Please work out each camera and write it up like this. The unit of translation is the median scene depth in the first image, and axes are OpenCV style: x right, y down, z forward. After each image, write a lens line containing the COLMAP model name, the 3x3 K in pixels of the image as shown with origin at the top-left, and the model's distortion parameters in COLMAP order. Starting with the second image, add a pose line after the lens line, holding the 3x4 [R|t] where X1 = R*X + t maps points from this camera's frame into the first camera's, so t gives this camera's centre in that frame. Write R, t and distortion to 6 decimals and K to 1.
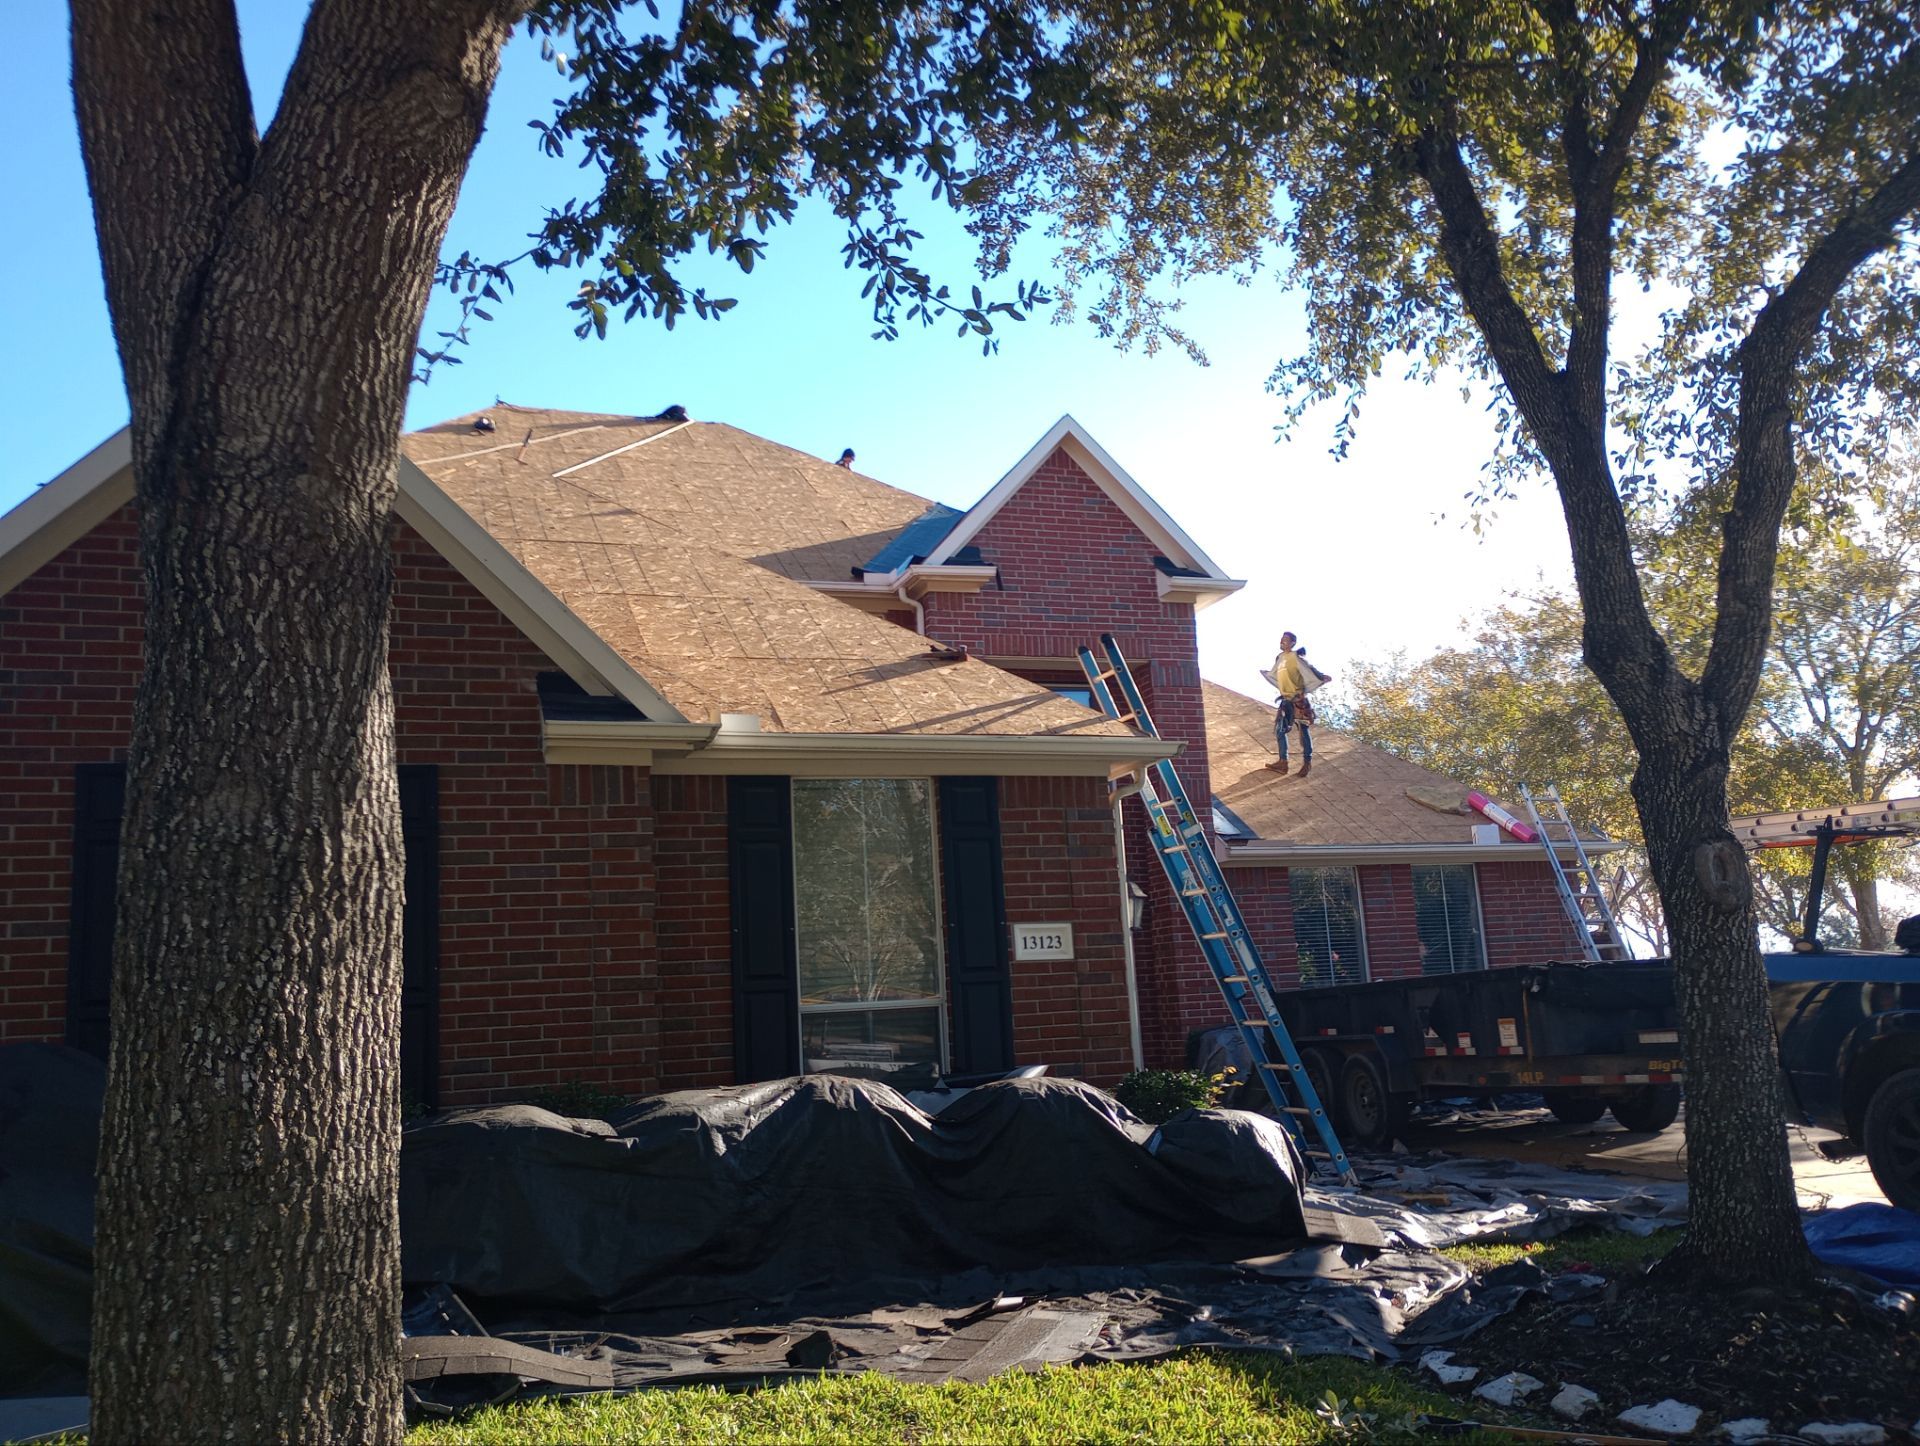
lens RADIAL K [[1580.7, 0, 944.8], [0, 1580.7, 728.3], [0, 0, 1]] dist [0.042221, -0.052256]
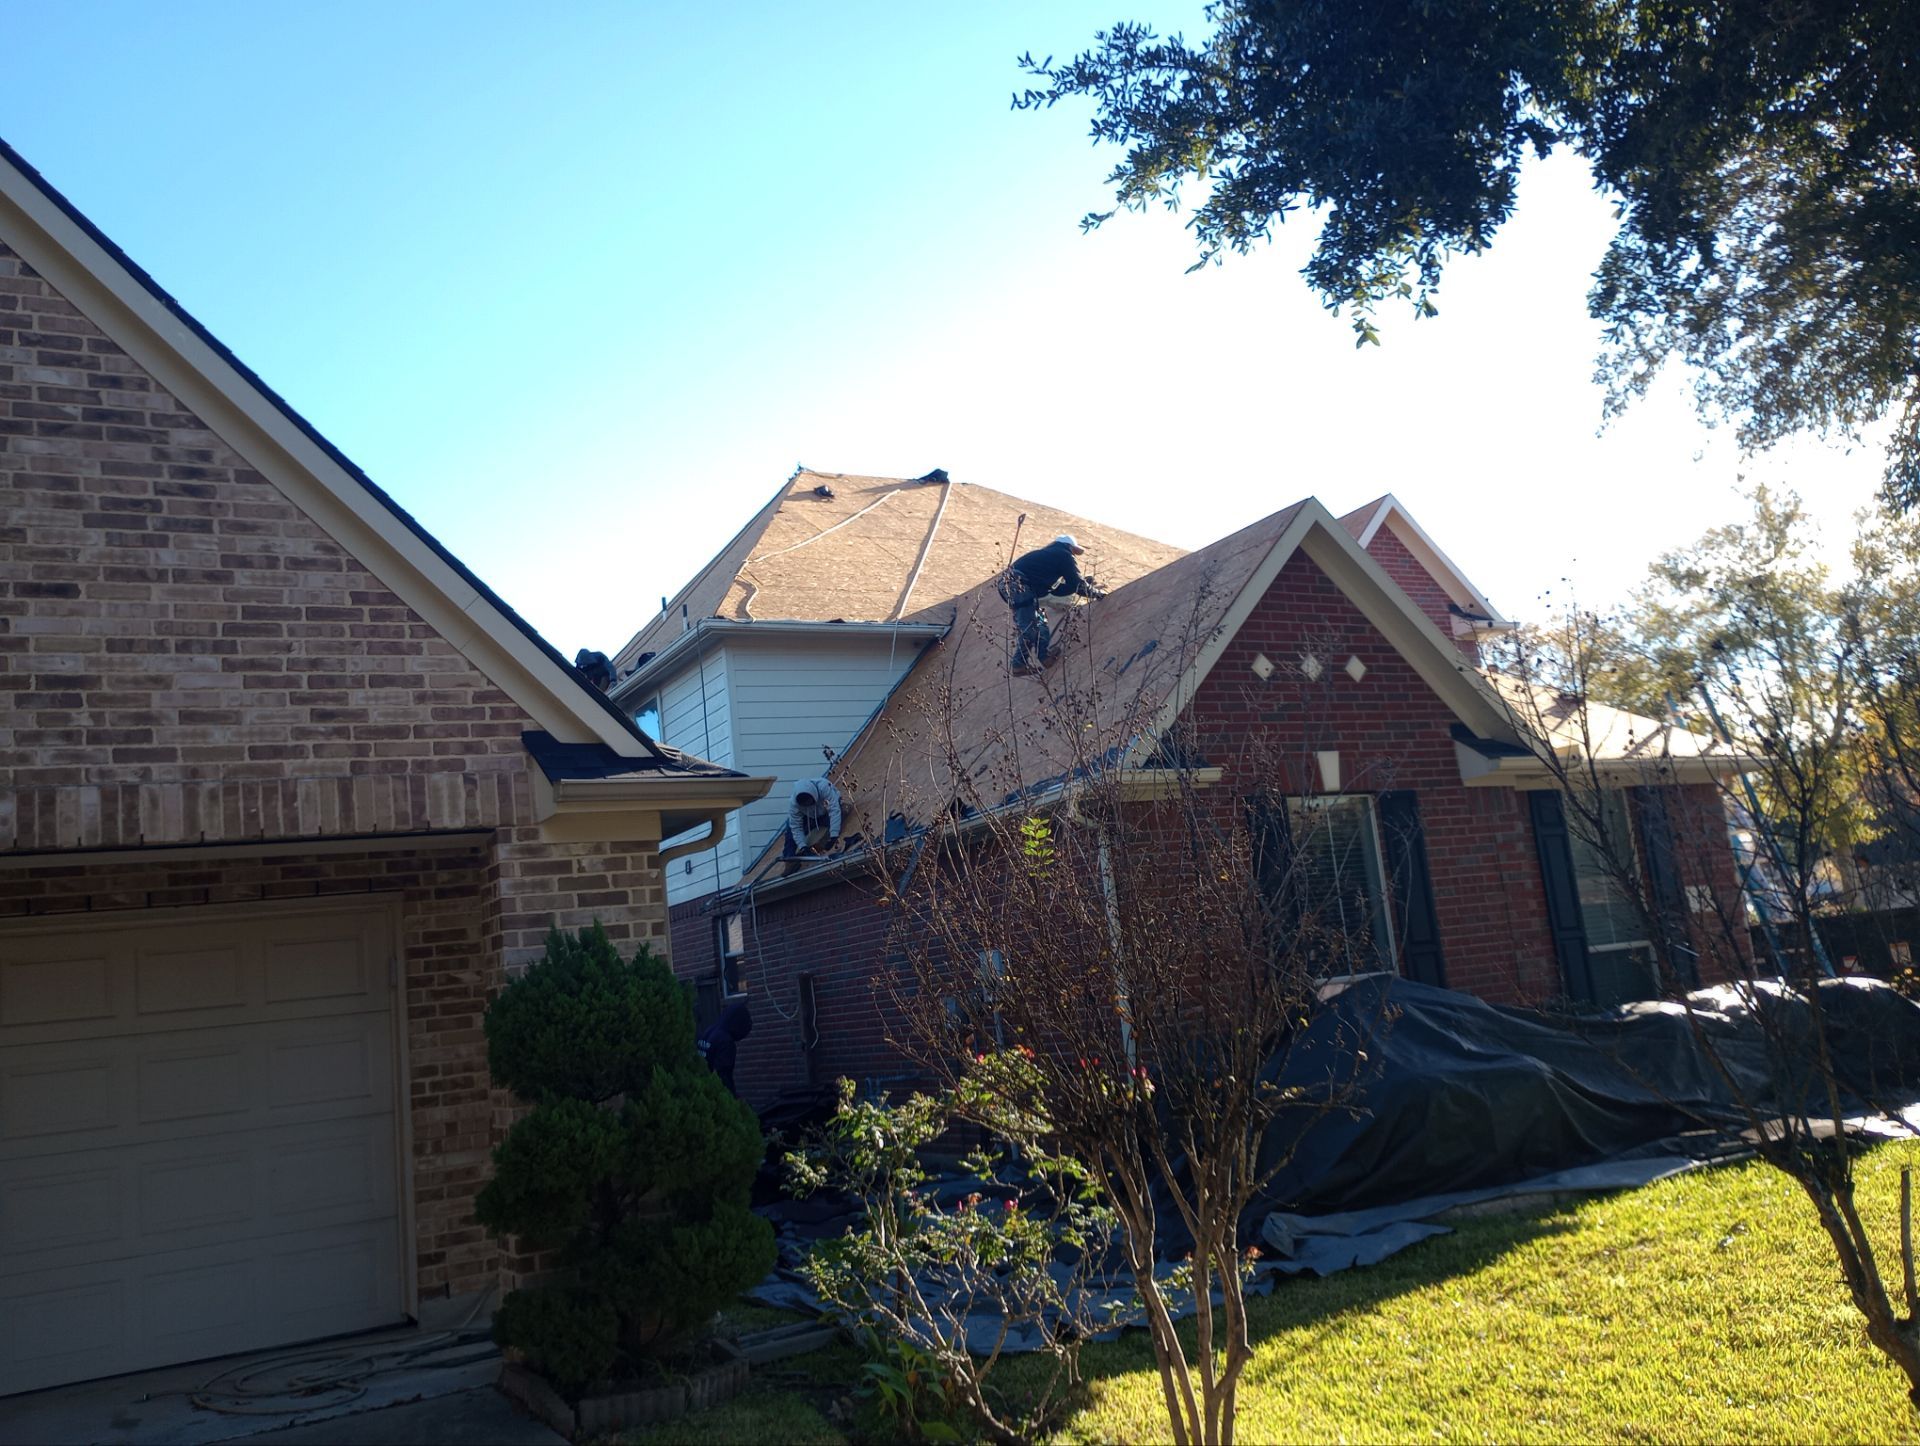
lens RADIAL K [[1580.7, 0, 974.3], [0, 1580.7, 721.9], [0, 0, 1]] dist [0.042221, -0.052256]
pose [[0.985236, -0.026802, 0.169090, -0.823586], [0.027699, 0.999612, -0.002951, -0.039694], [-0.168946, 0.007592, 0.985596, -0.317862]]
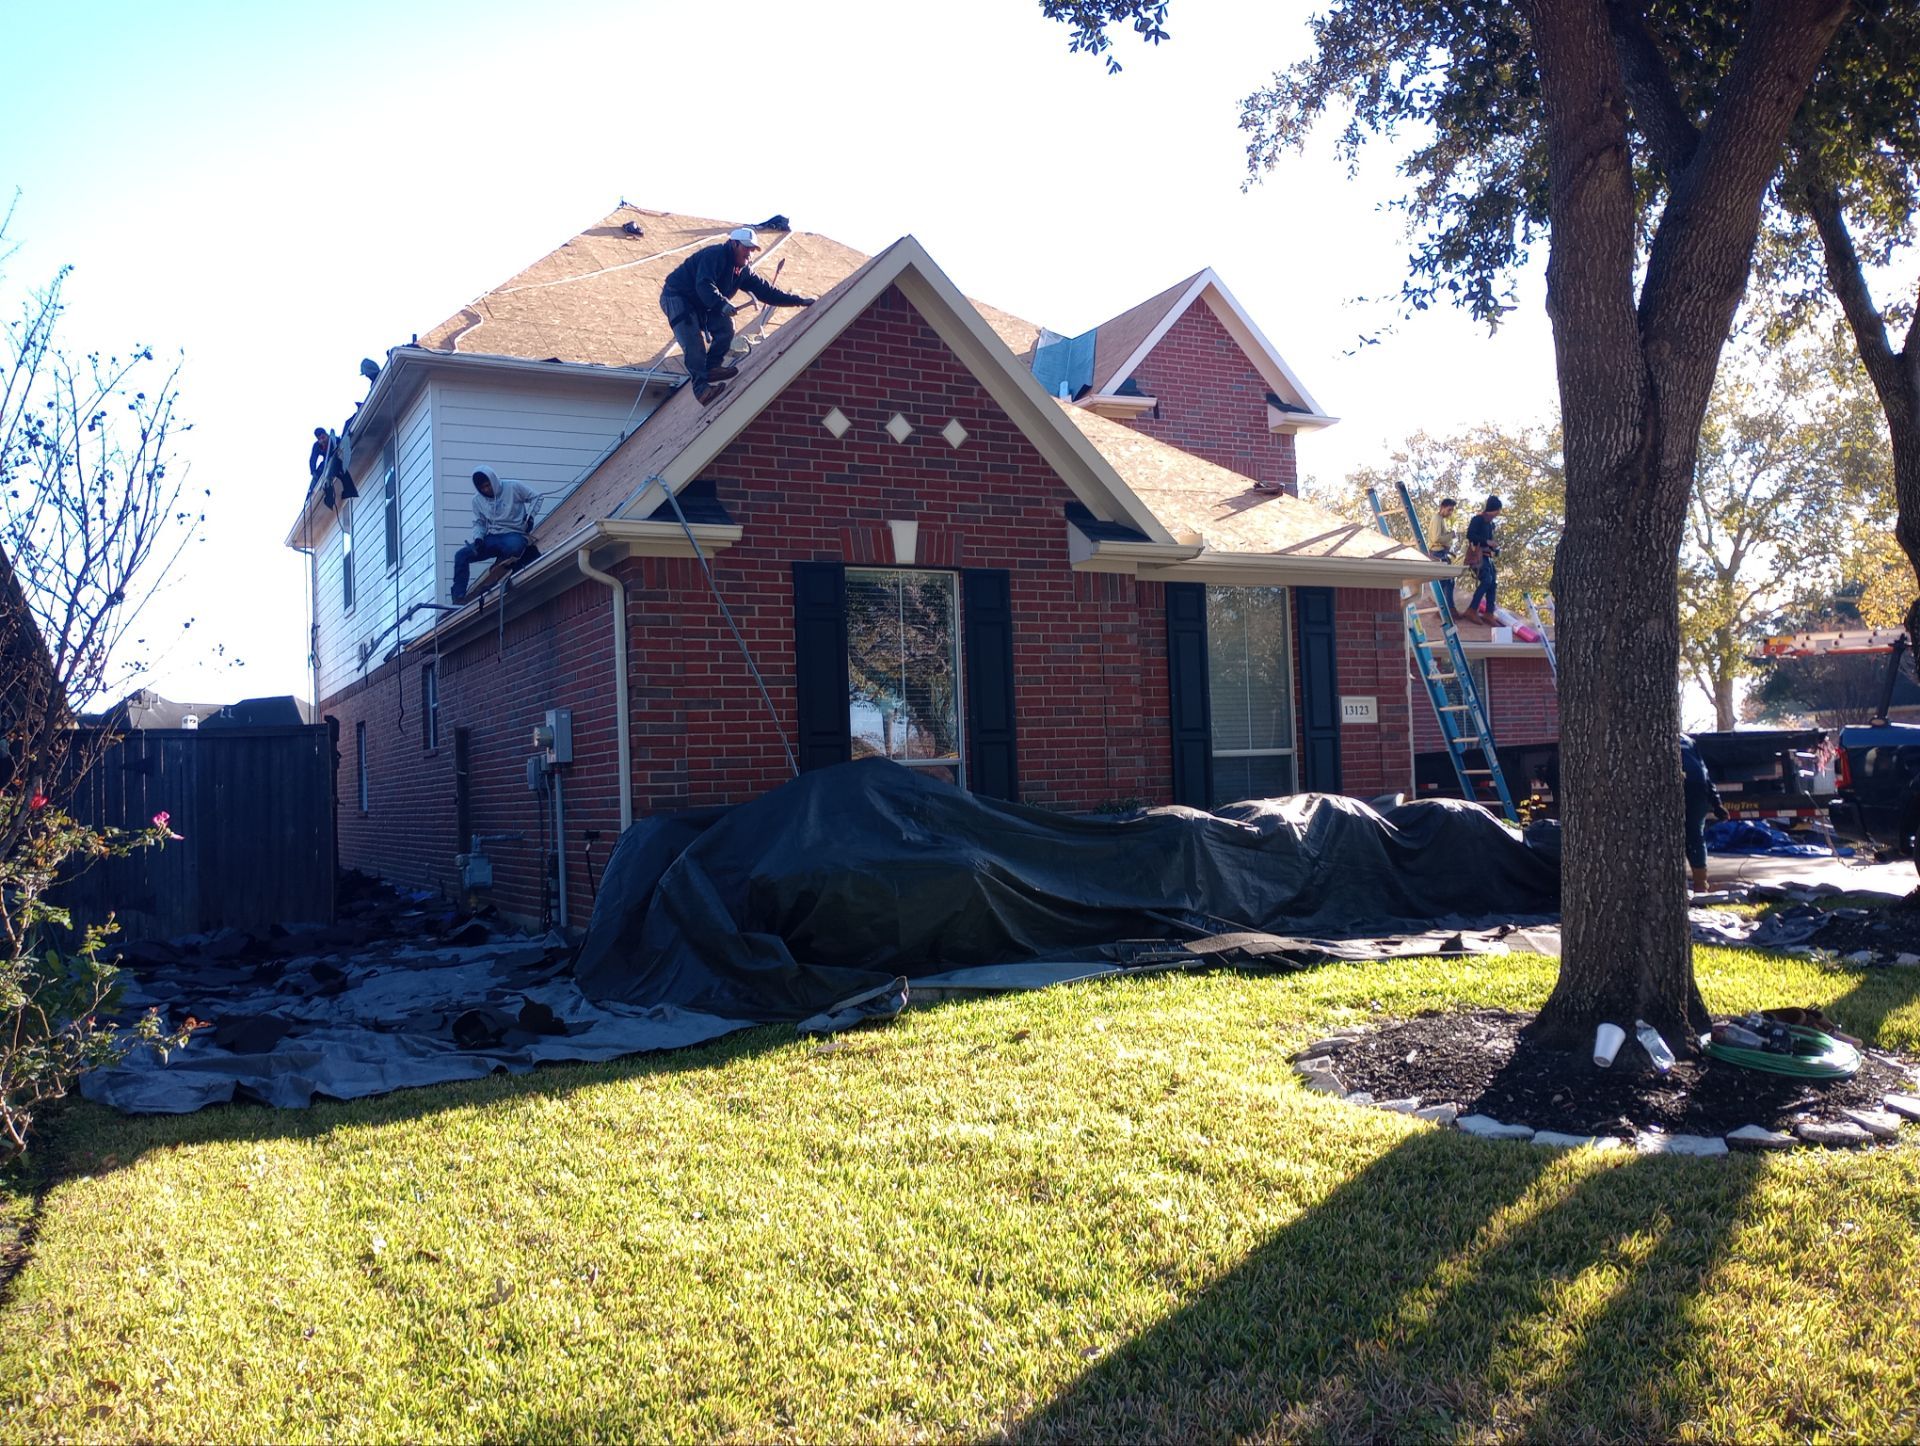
lens RADIAL K [[1580.7, 0, 955.5], [0, 1580.7, 728.6], [0, 0, 1]] dist [0.042221, -0.052256]
pose [[0.989714, 0.020145, 0.141631, -0.472987], [-0.039470, 0.990059, 0.134999, -0.020066], [-0.137504, -0.139201, 0.980671, -0.296141]]
